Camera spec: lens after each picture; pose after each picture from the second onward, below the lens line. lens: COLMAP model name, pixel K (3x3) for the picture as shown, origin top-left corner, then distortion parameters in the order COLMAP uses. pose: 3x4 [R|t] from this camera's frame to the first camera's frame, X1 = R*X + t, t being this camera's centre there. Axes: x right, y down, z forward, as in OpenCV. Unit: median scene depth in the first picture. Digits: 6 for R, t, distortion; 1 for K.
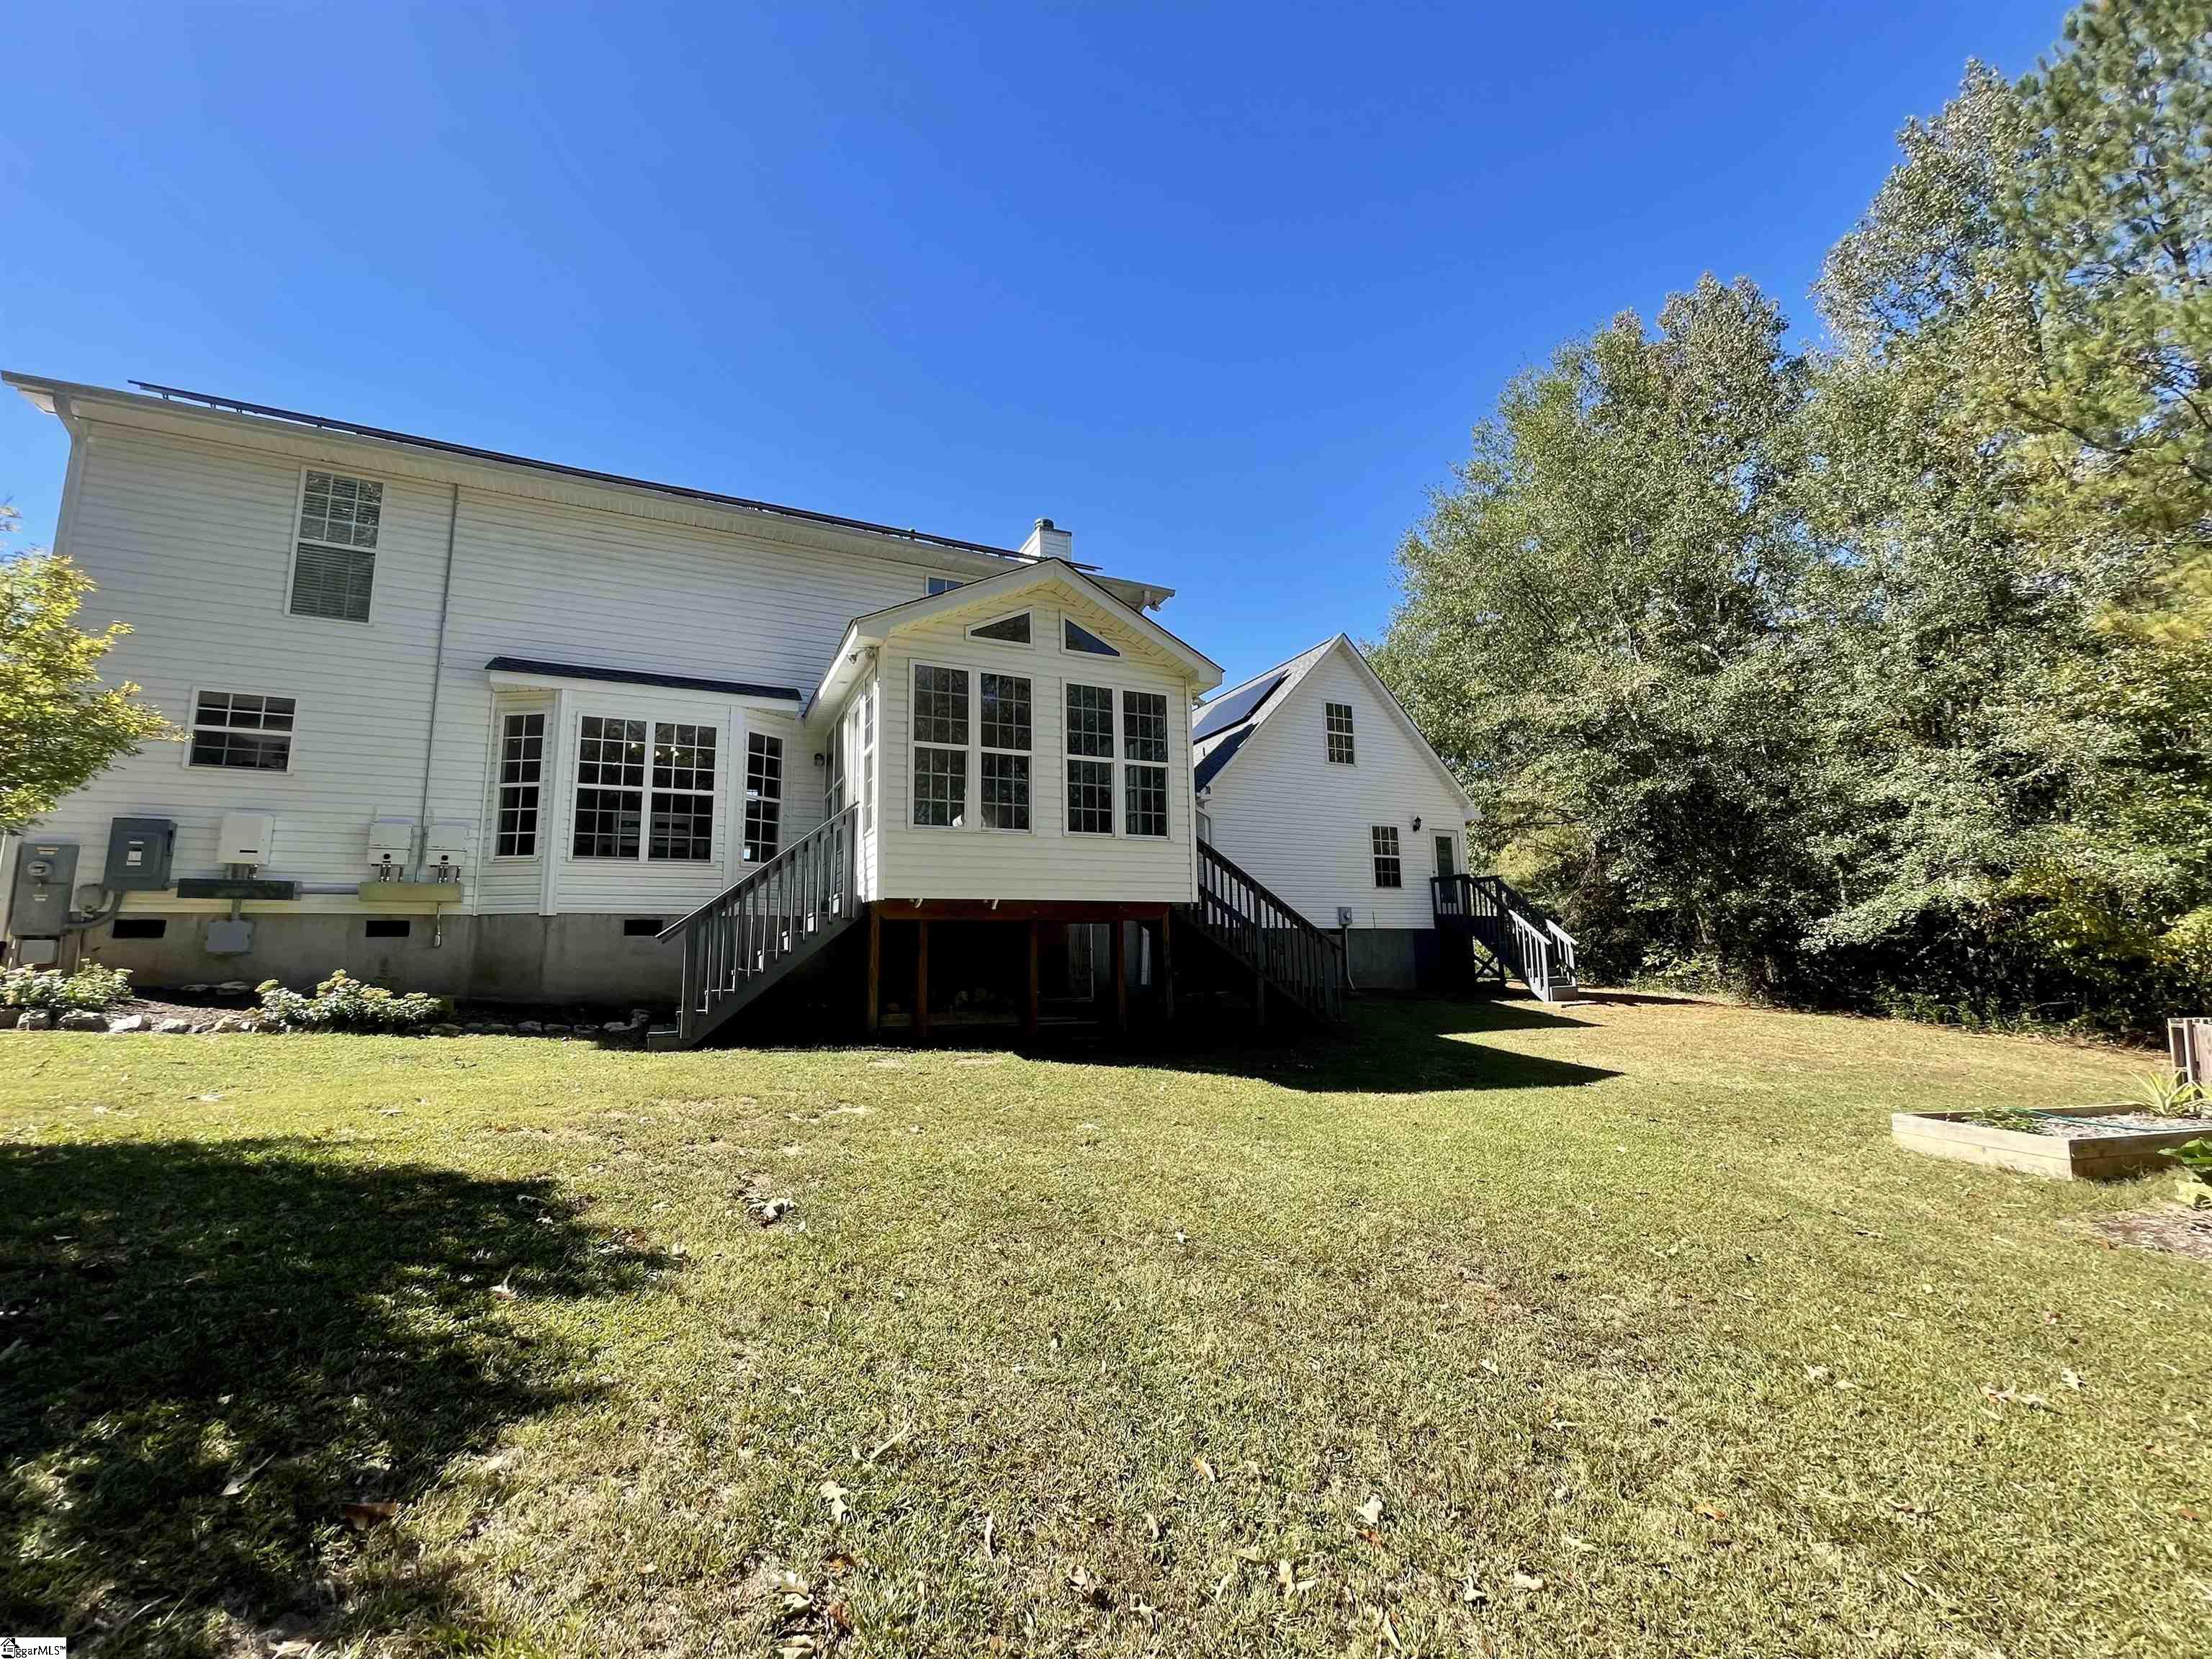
lens RADIAL K [[890.9, 0, 1108.1], [0, 890.9, 825.0], [0, 0, 1]] dist [-0.001463, -0.000285]
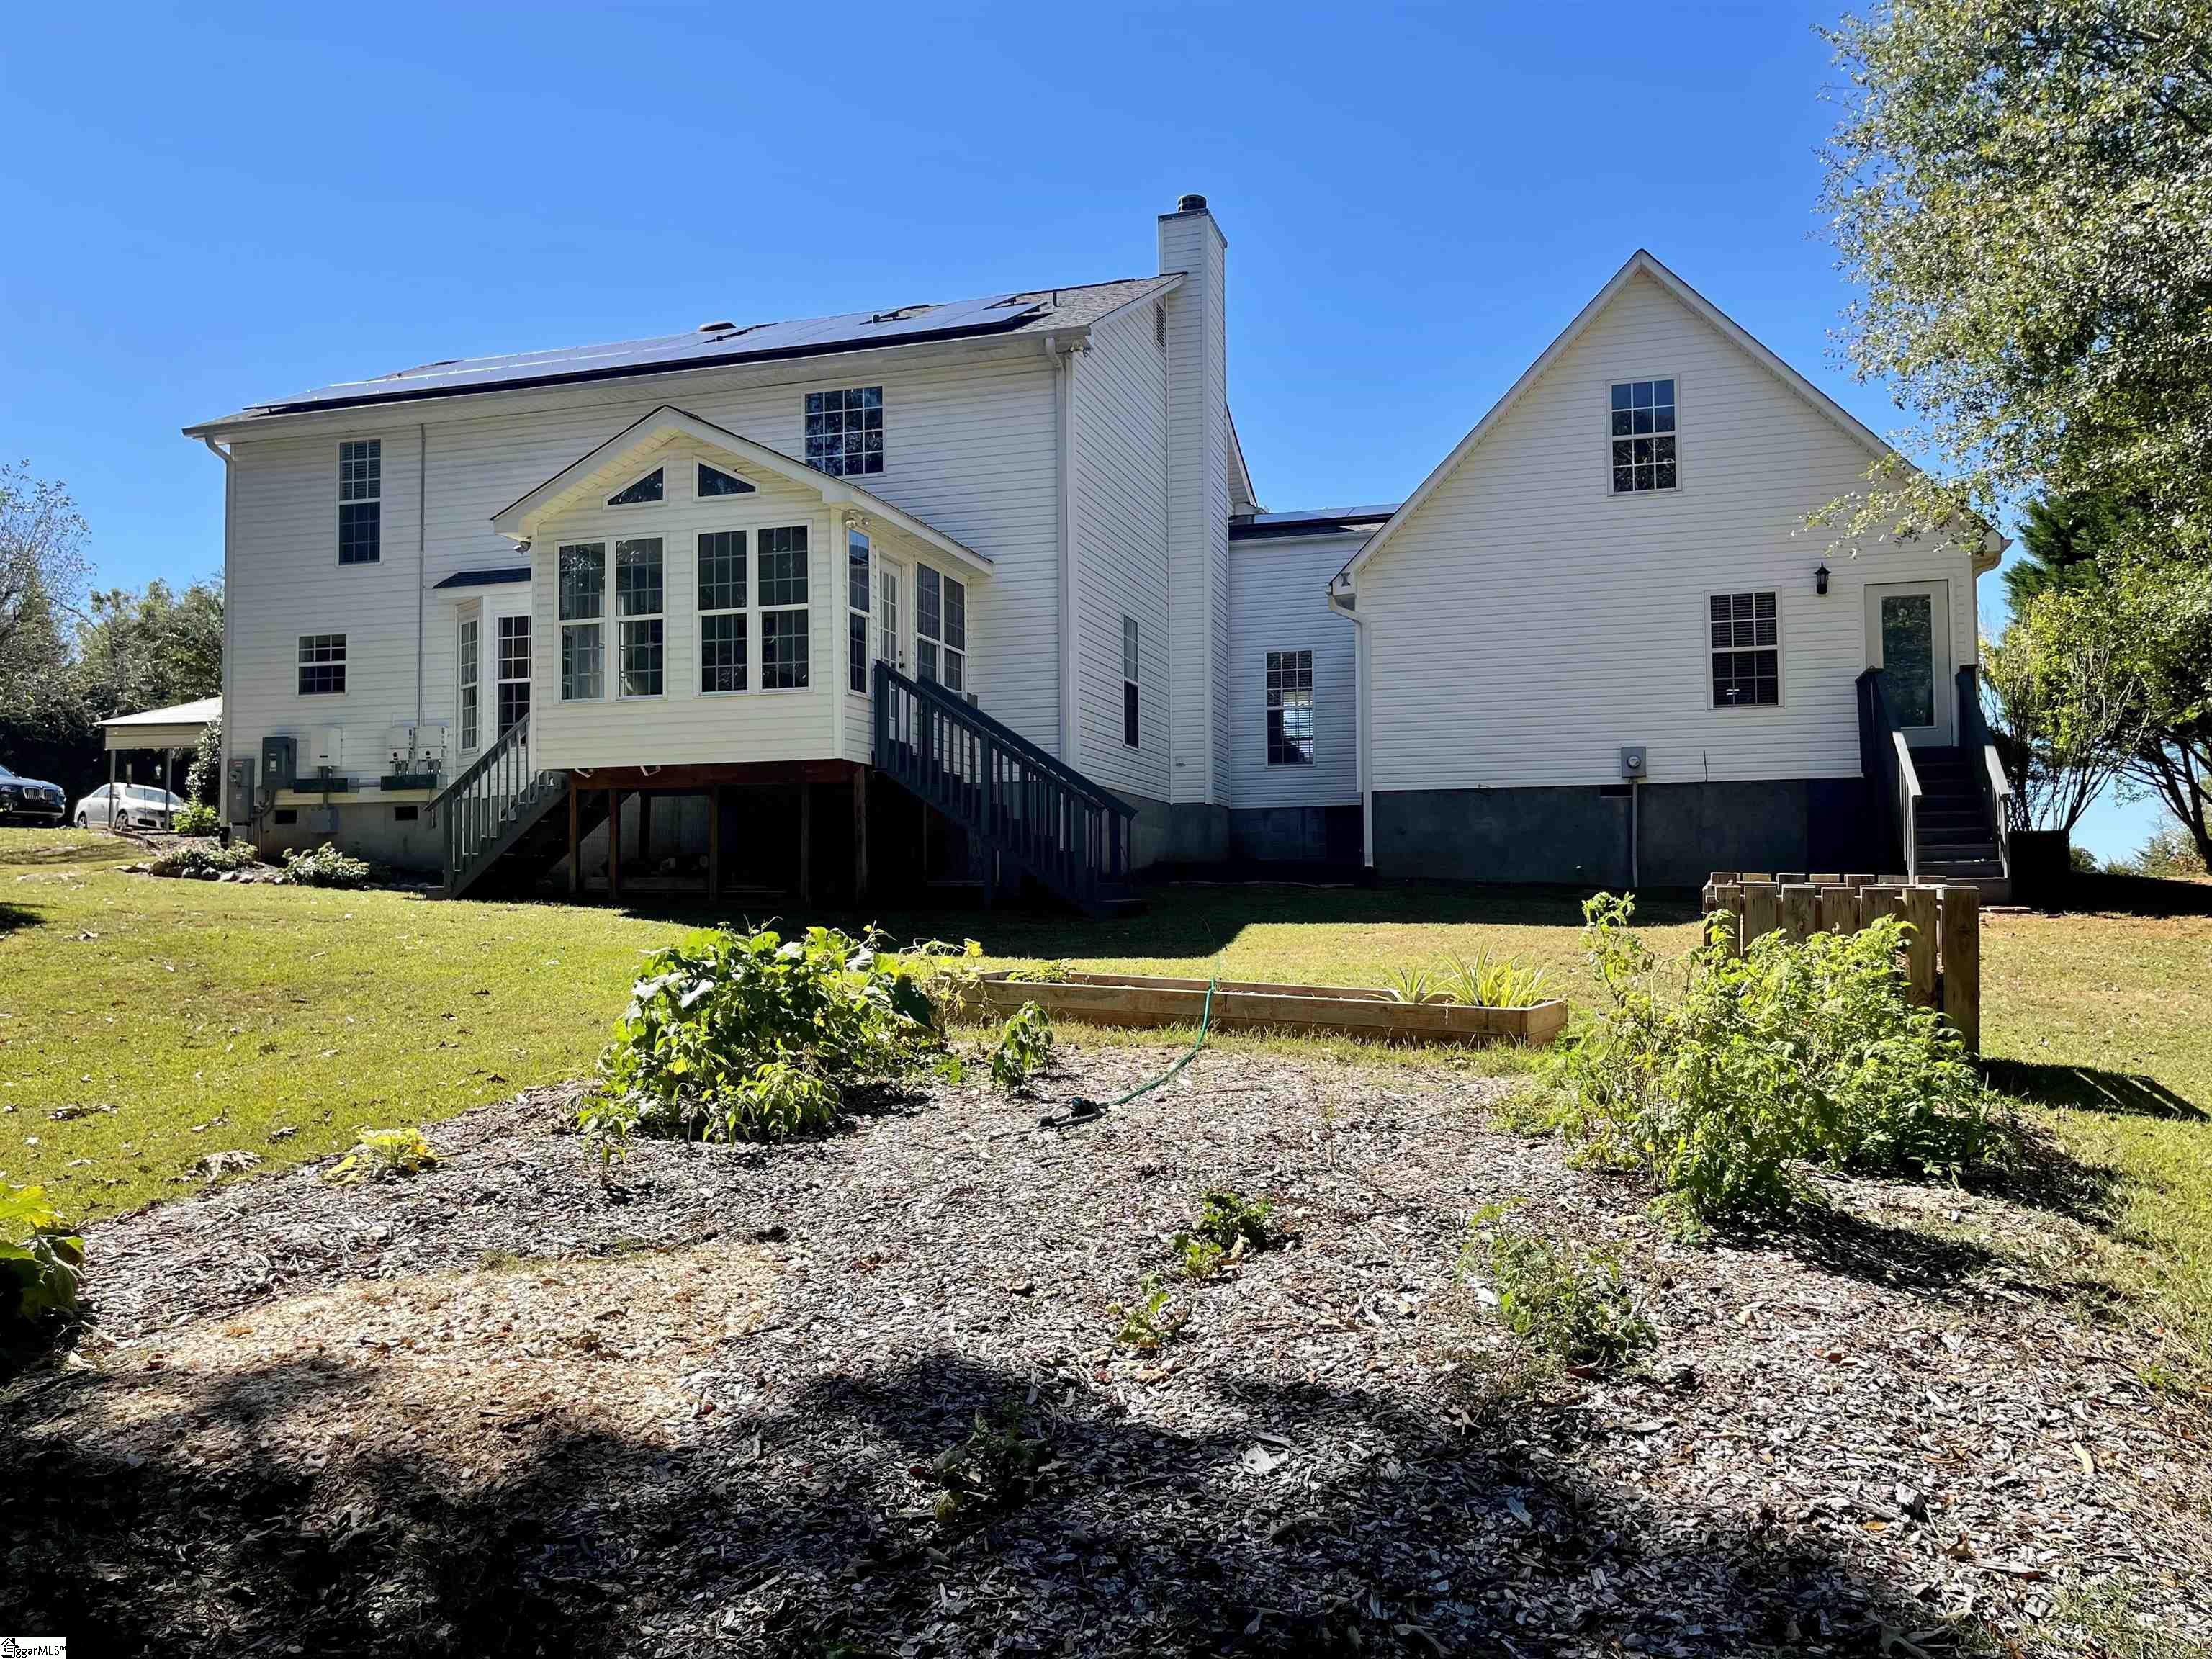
lens RADIAL K [[1665.1, 0, 1112.9], [0, 1665.1, 833.5], [0, 0, 1]] dist [0.010513, 0.000403]
pose [[0.734473, -0.019342, -0.678363, 1.464700], [0.098457, 0.992055, 0.078314, 0.060072], [0.671458, -0.124309, 0.730542, -0.033261]]
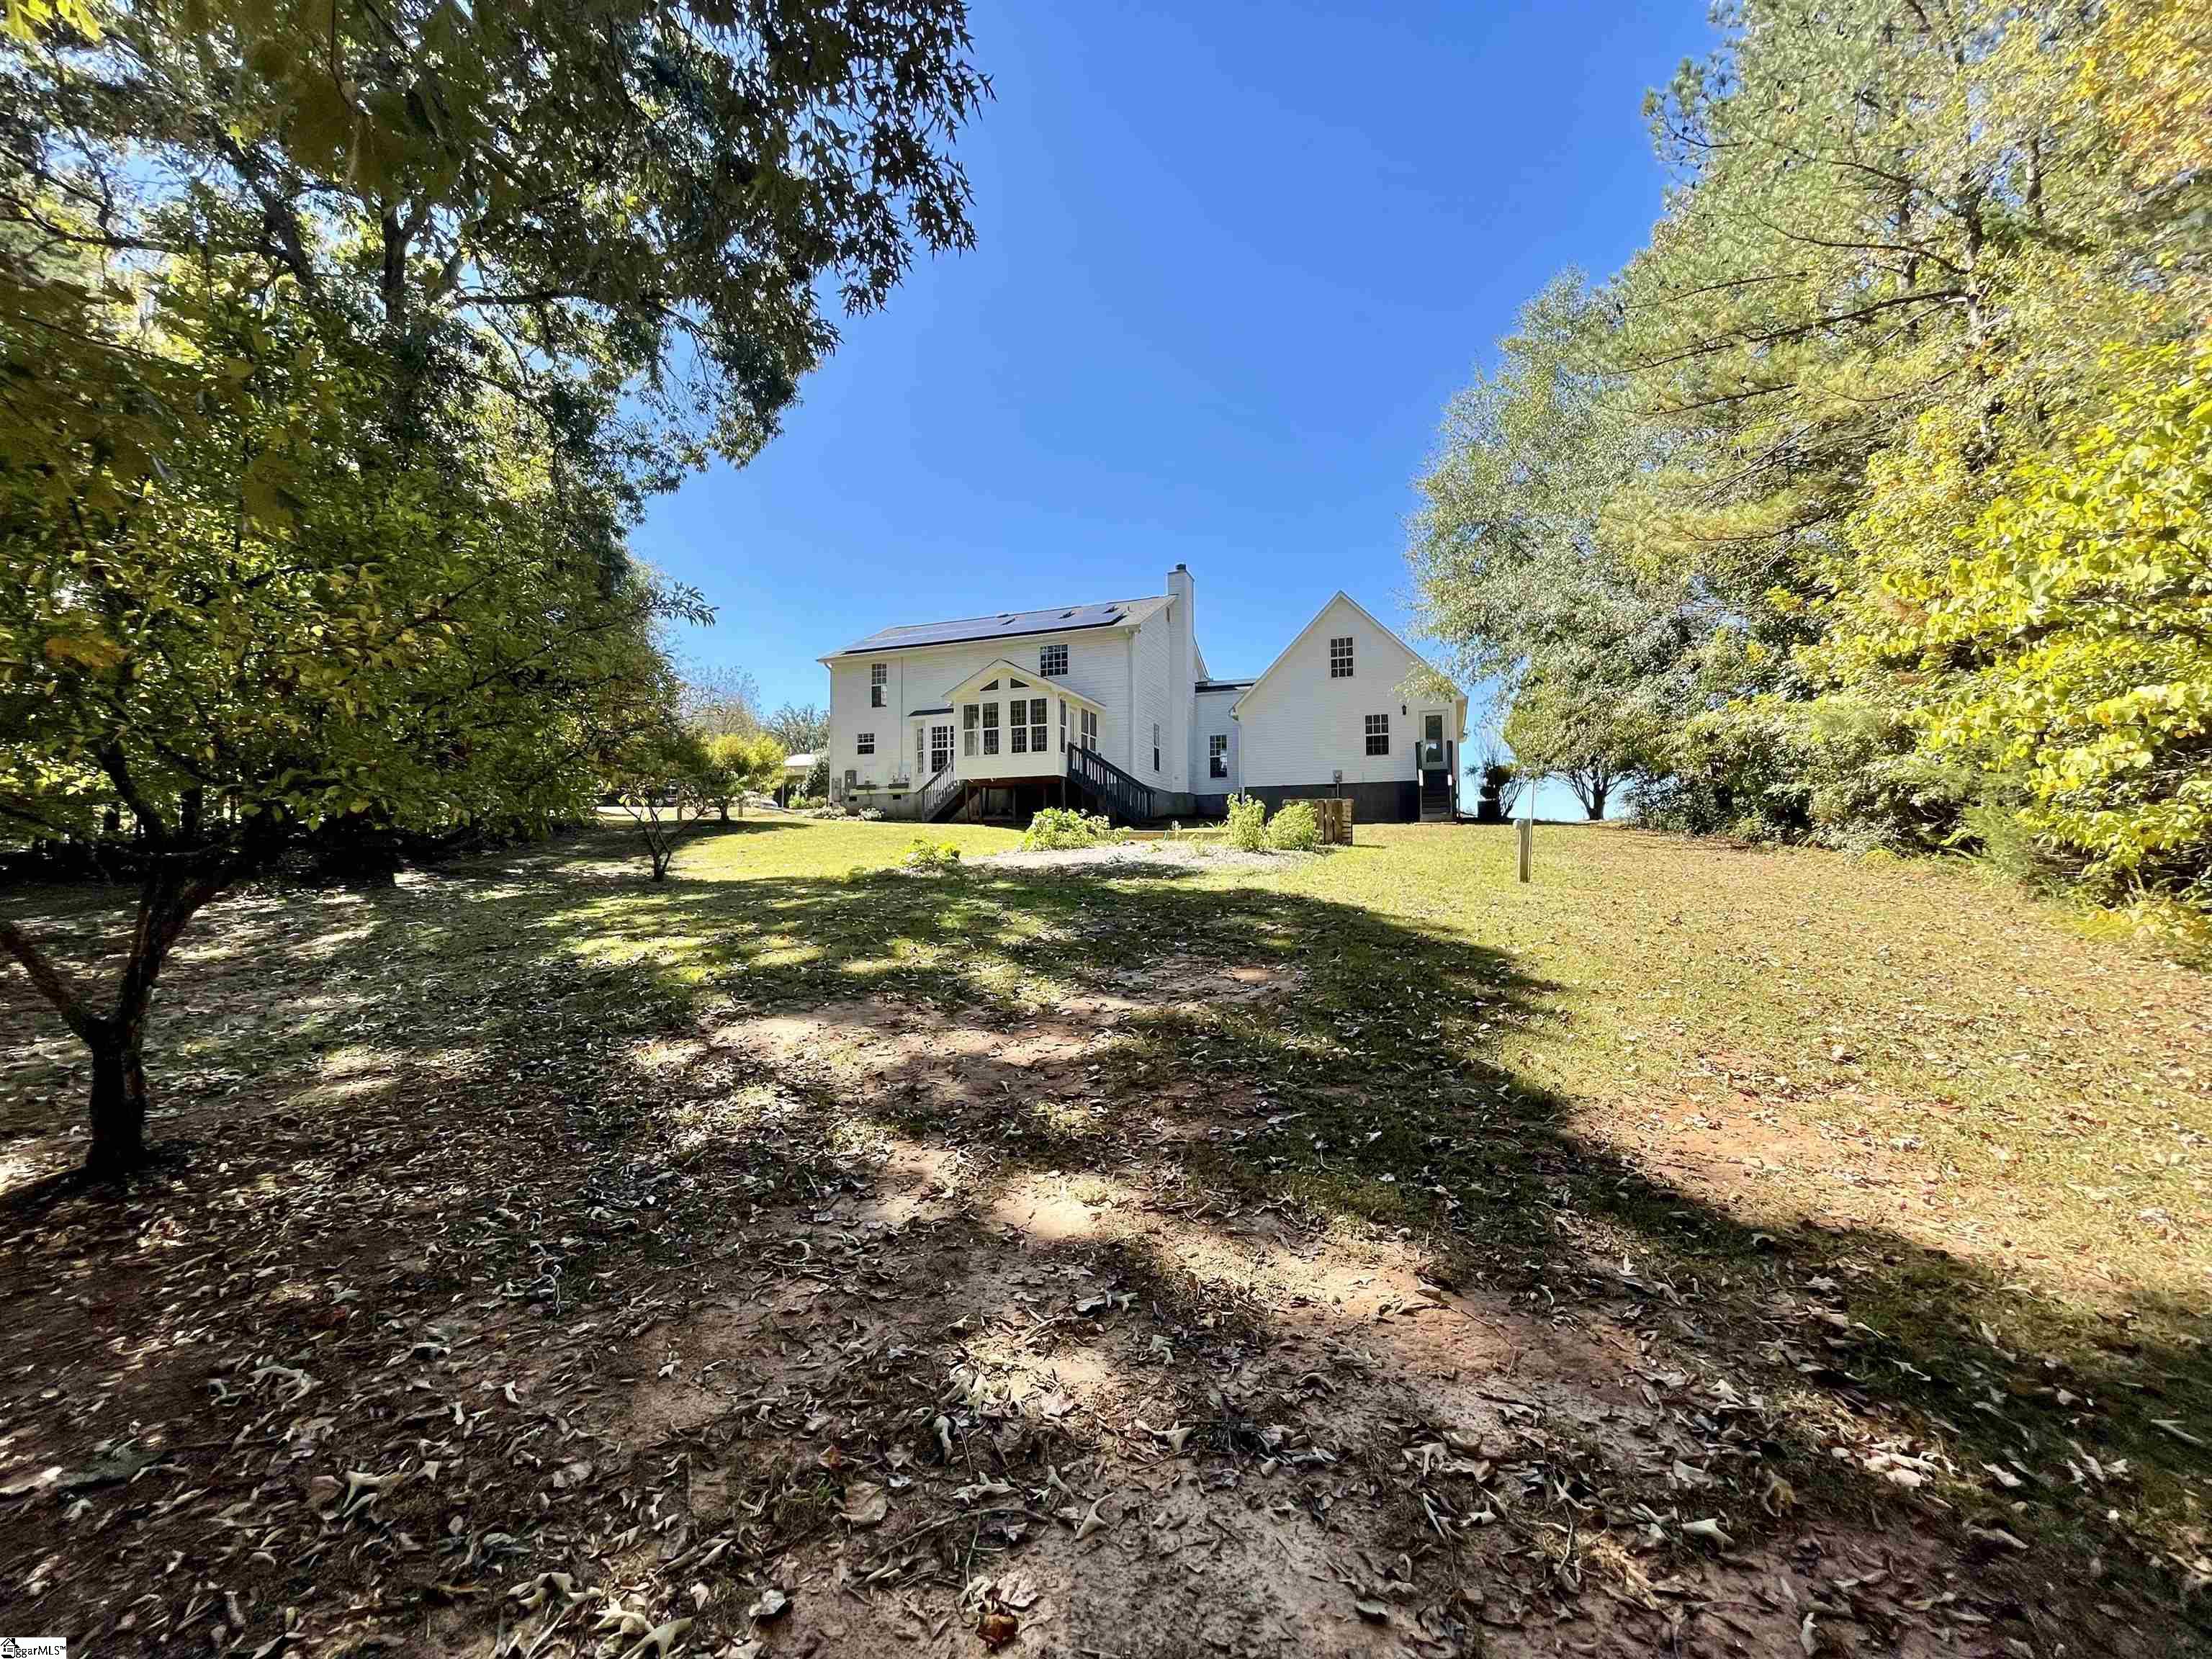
lens RADIAL K [[890.9, 0, 1099.9], [0, 890.9, 835.0], [0, 0, 1]] dist [-0.001463, -0.000285]
pose [[0.683556, -0.011858, -0.729802, 2.225776], [0.105789, 0.990920, 0.082985, 0.059483], [0.722191, -0.133930, 0.678603, -0.786227]]
